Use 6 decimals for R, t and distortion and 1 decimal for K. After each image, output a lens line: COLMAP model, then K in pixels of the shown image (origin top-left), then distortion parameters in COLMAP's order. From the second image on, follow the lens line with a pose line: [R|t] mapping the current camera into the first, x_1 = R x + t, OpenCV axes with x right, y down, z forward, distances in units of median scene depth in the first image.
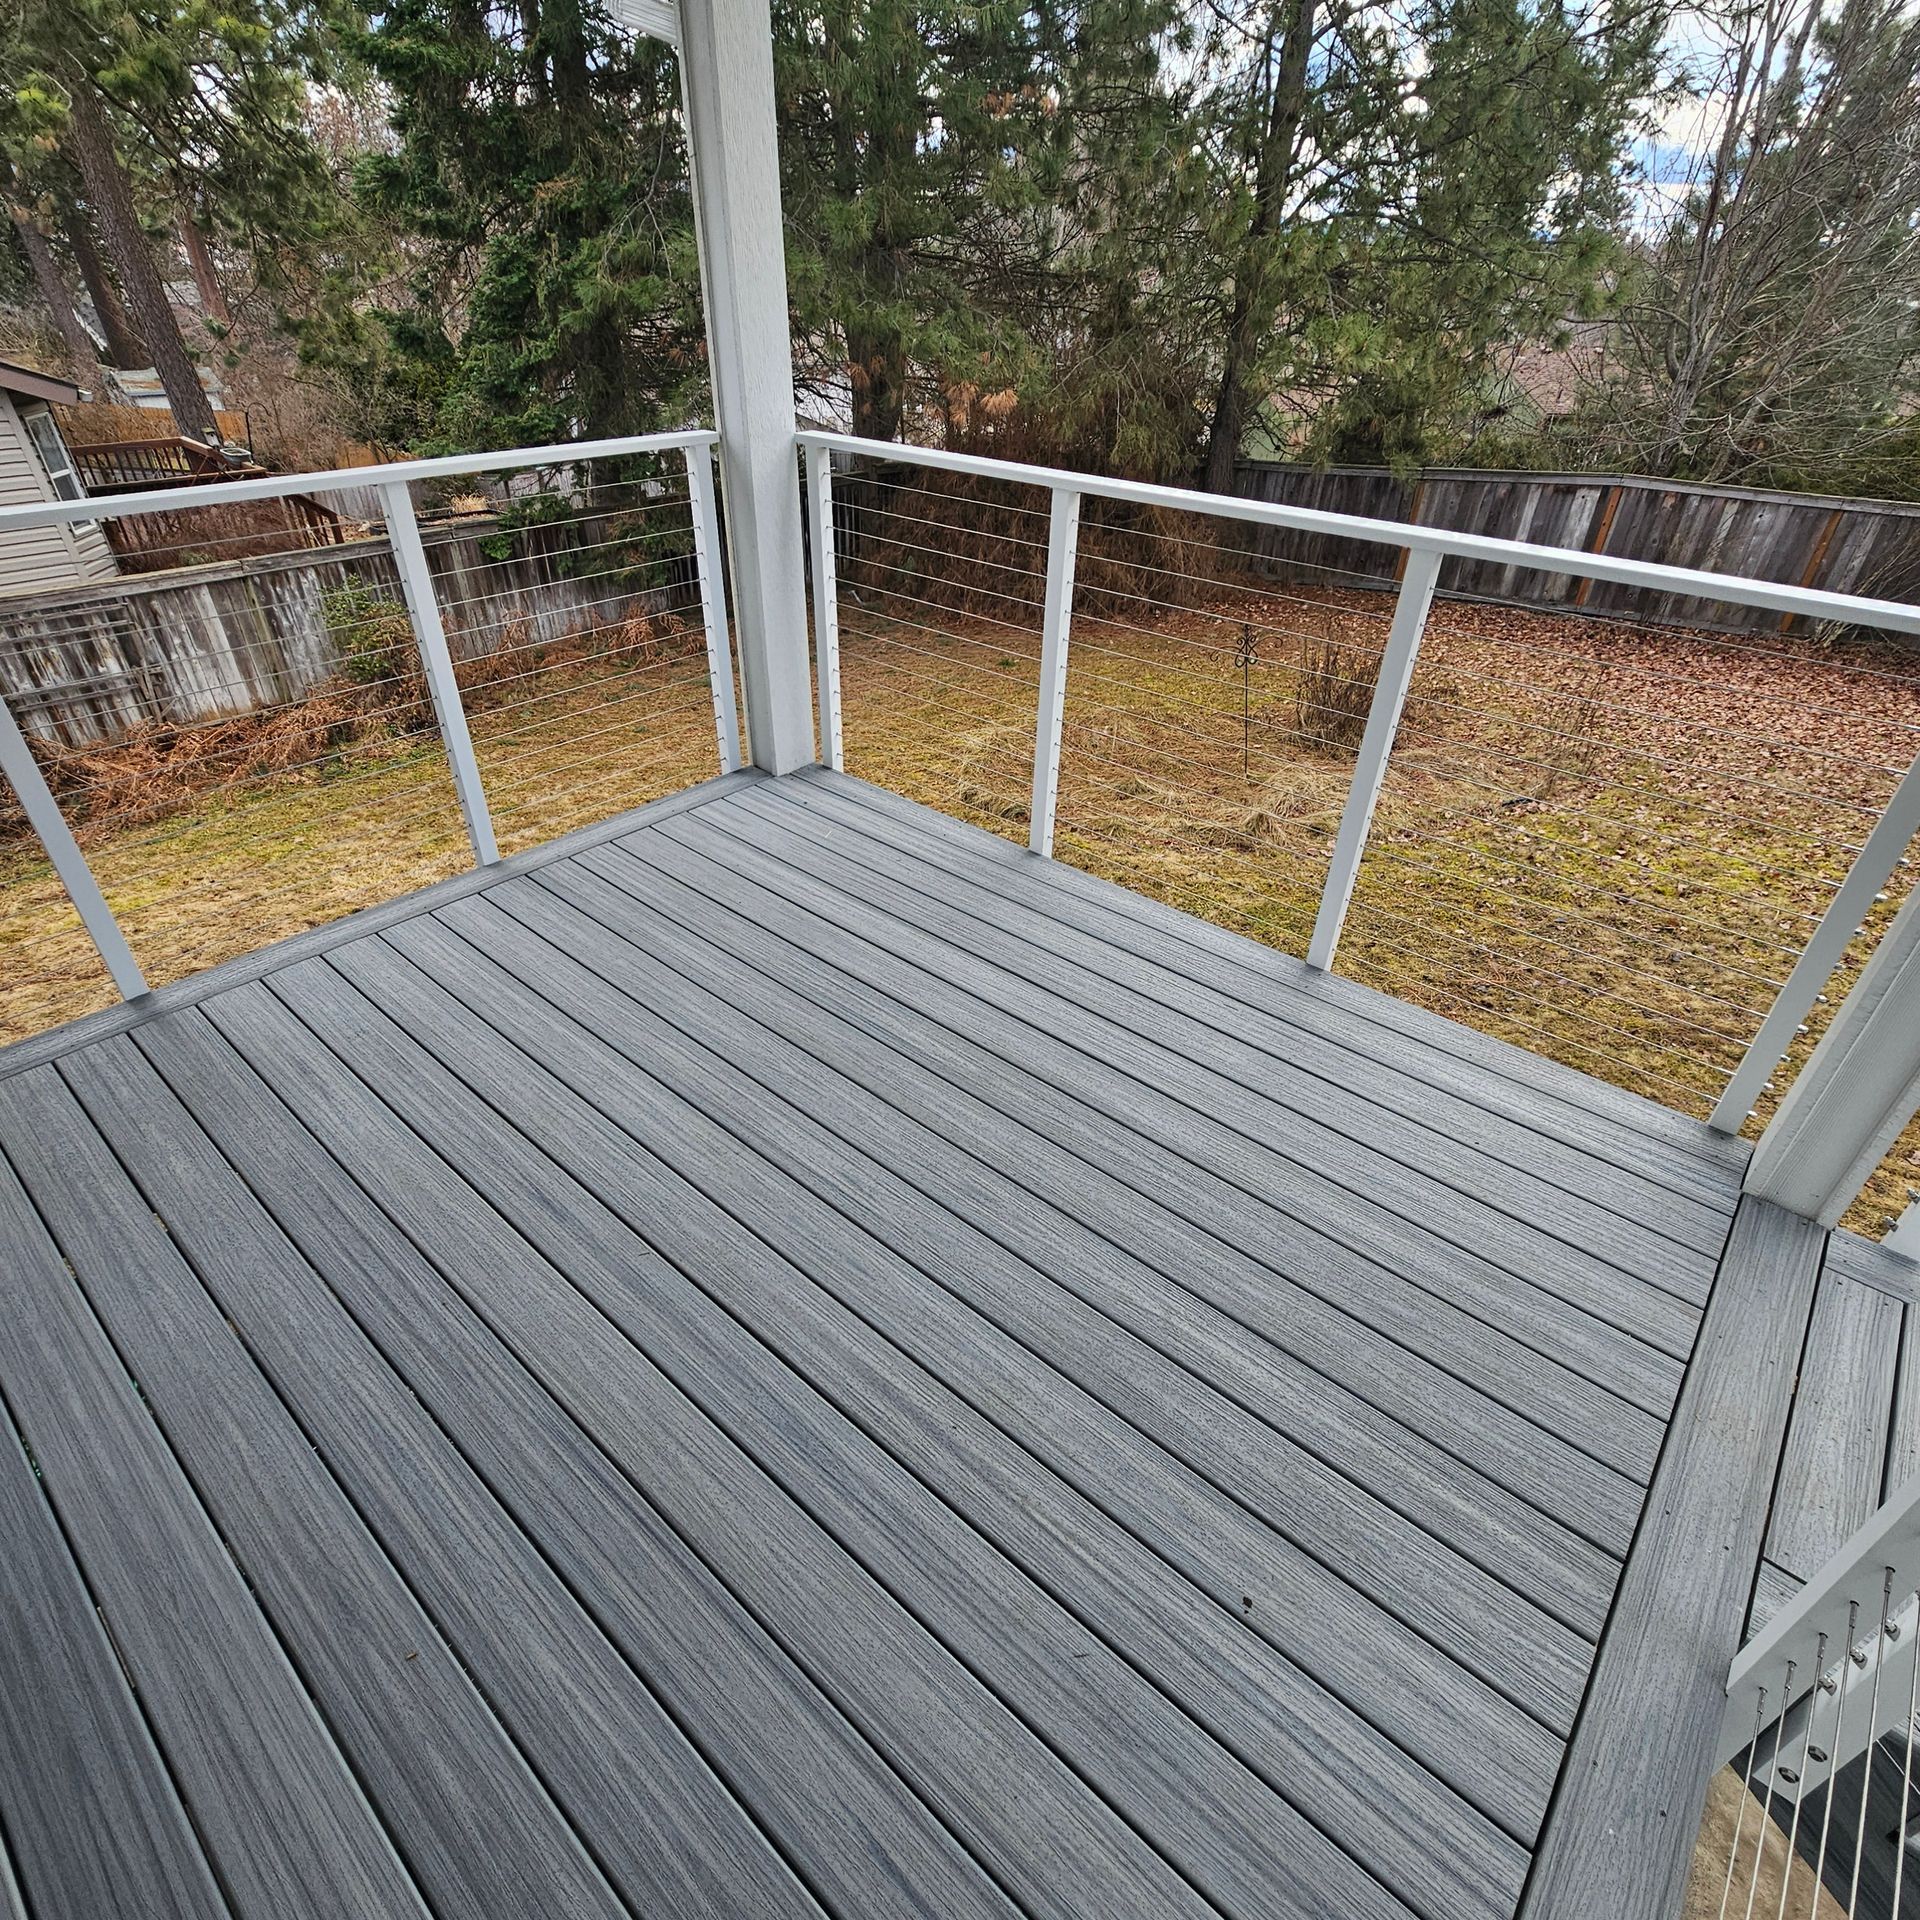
lens RADIAL K [[1039.8, 0, 953.4], [0, 1039.8, 955.3], [0, 0, 1]] dist [0.000422, -0.001434]
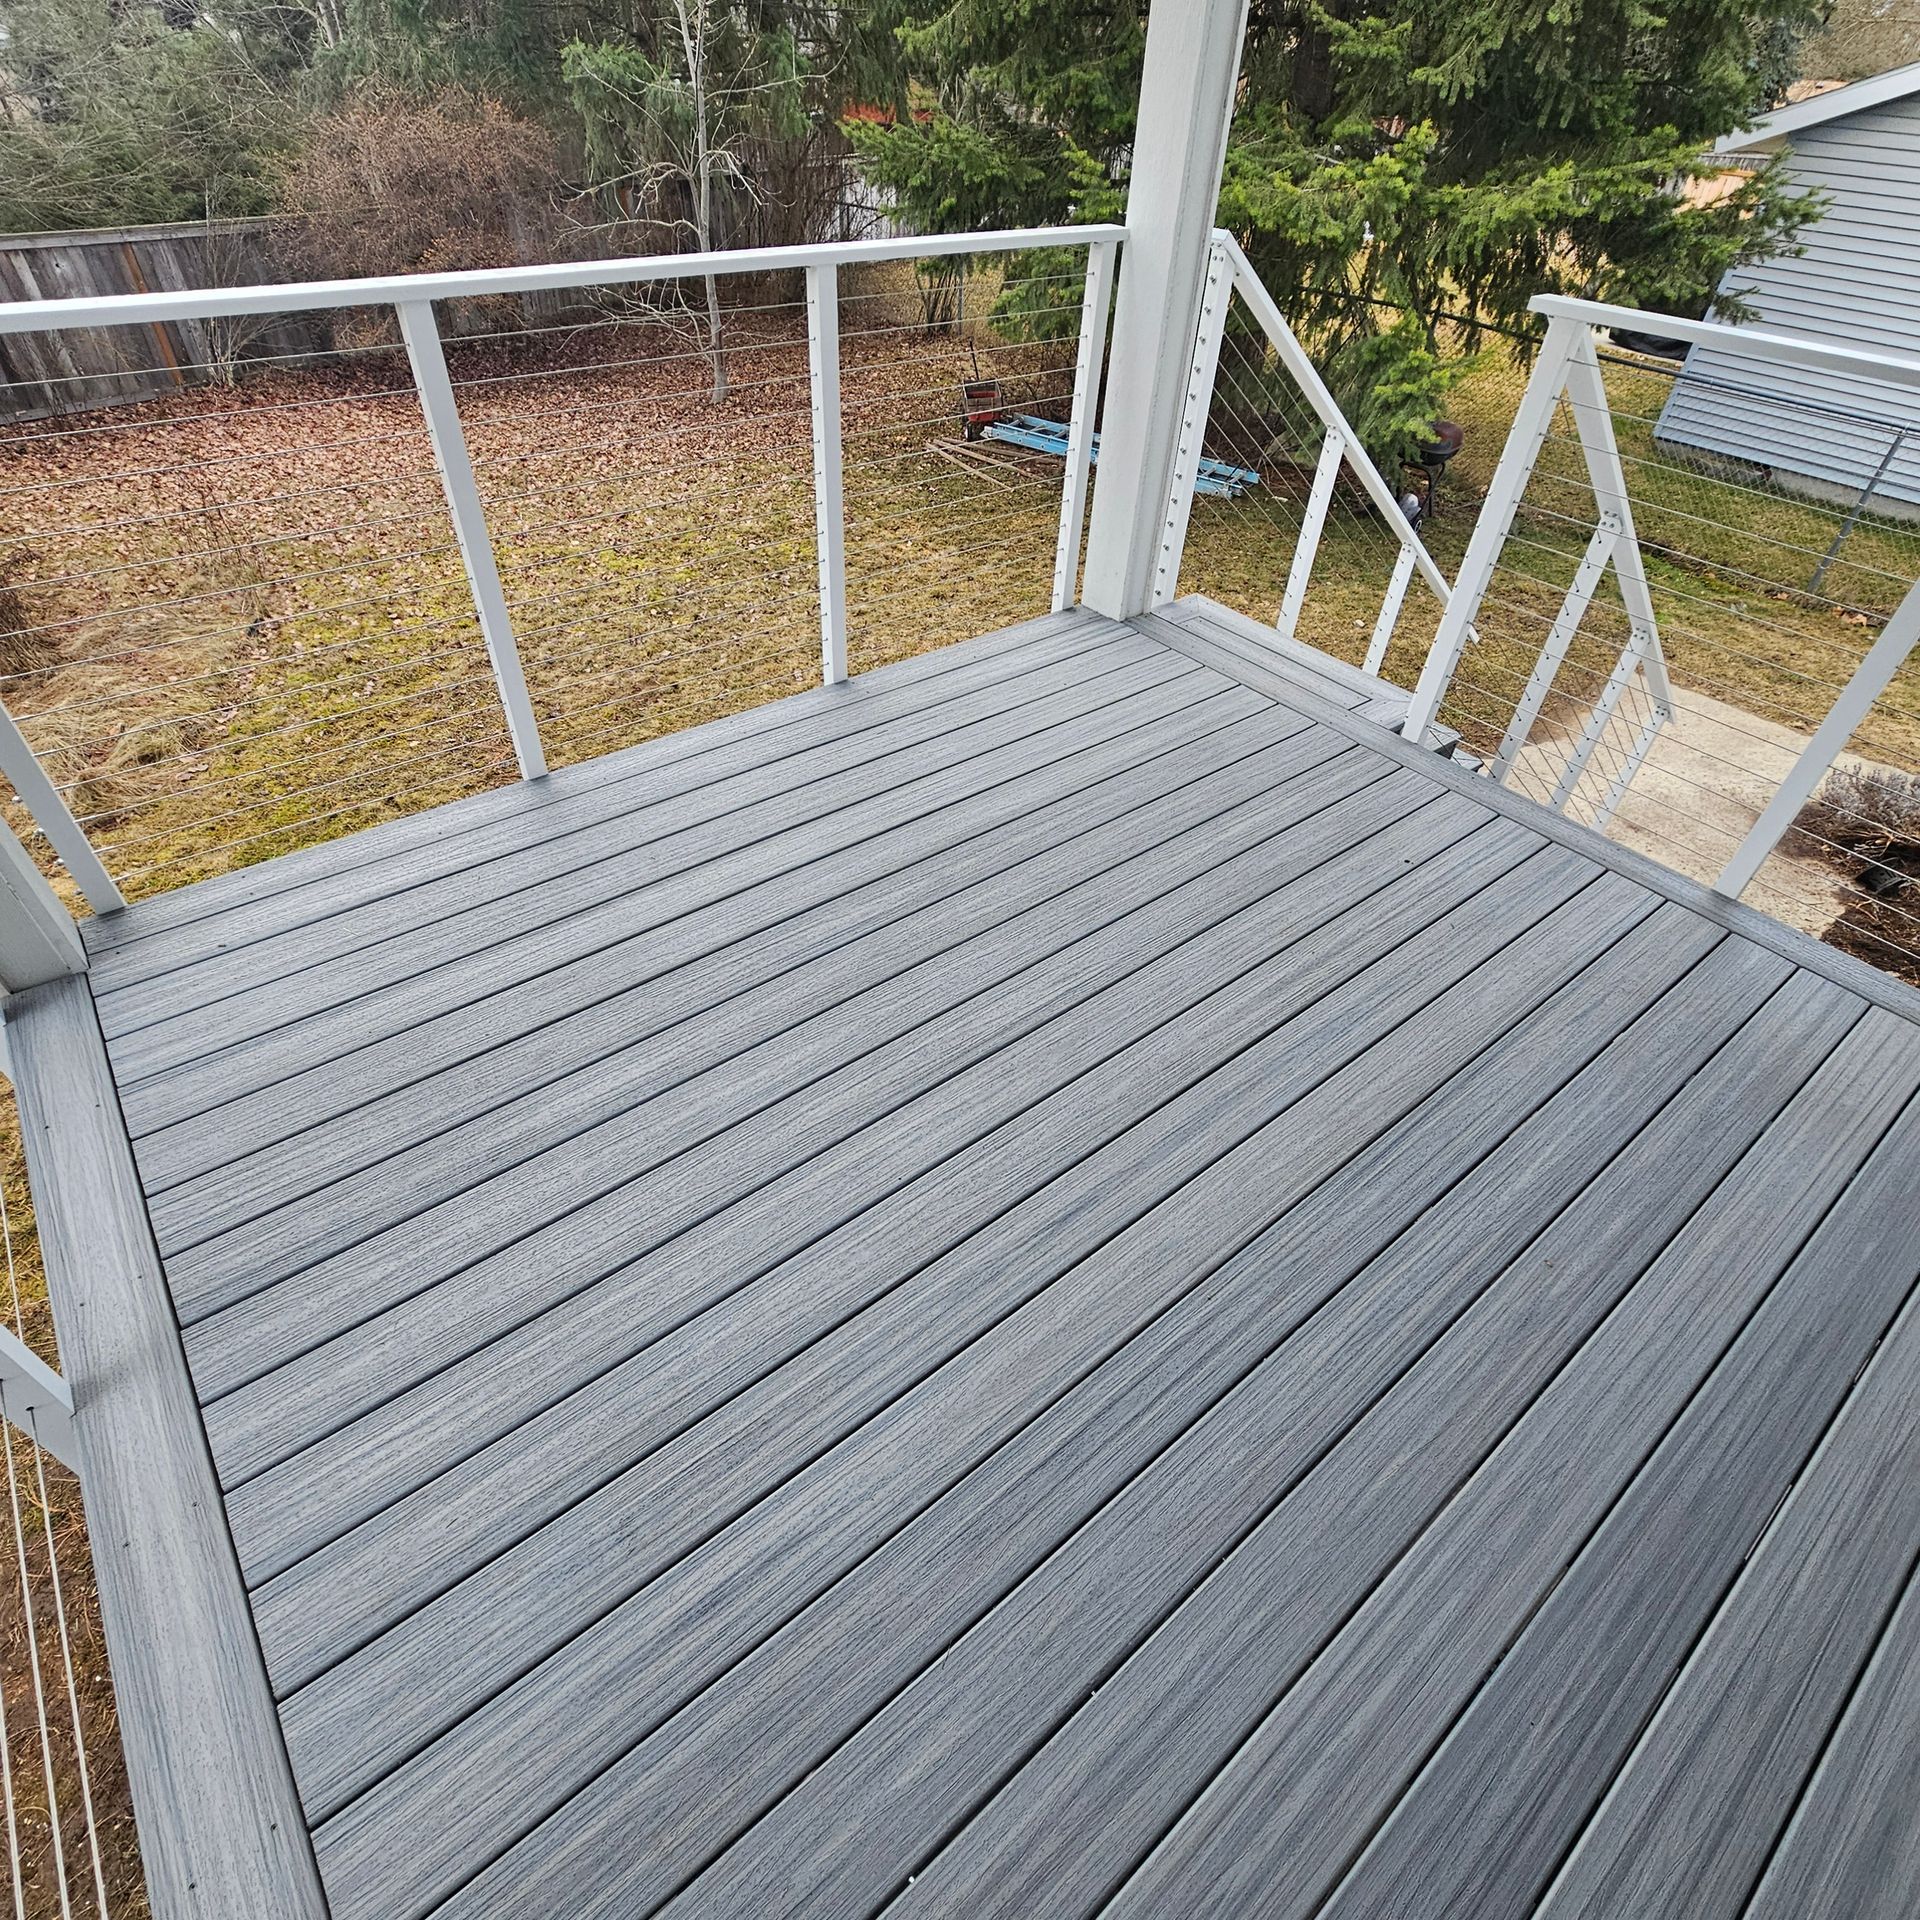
lens RADIAL K [[1039.8, 0, 952.0], [0, 1039.8, 959.6], [0, 0, 1]] dist [0.000422, -0.001434]
pose [[0.186850, -0.666989, 0.721258, -0.660614], [0.518191, 0.690659, 0.504449, -0.293683], [-0.834605, 0.279493, 0.474677, 0.453132]]
